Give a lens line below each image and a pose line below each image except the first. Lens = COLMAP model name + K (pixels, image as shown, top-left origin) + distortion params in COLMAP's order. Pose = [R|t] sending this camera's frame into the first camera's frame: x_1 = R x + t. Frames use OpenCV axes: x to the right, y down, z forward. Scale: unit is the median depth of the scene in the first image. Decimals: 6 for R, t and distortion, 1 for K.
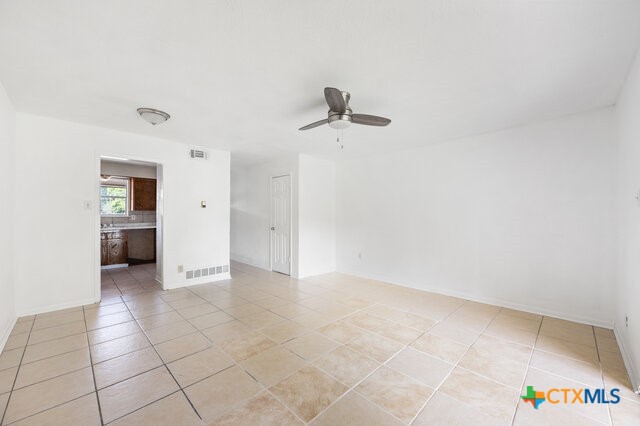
lens RADIAL K [[253.2, 0, 318.3], [0, 253.2, 214.0], [0, 0, 1]] dist [0.000673, 0.000027]
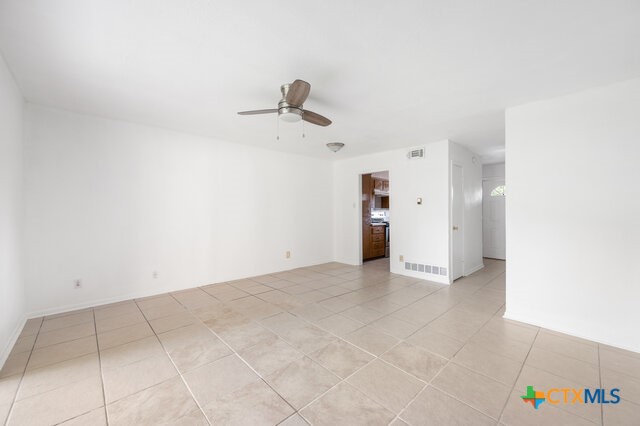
lens RADIAL K [[253.2, 0, 318.3], [0, 253.2, 214.0], [0, 0, 1]] dist [0.000673, 0.000027]
pose [[-0.038522, 0.003102, -0.999253, 0.895056], [0.002170, 0.999993, 0.003021, 0.015224], [0.999255, -0.002052, -0.038528, 0.967773]]
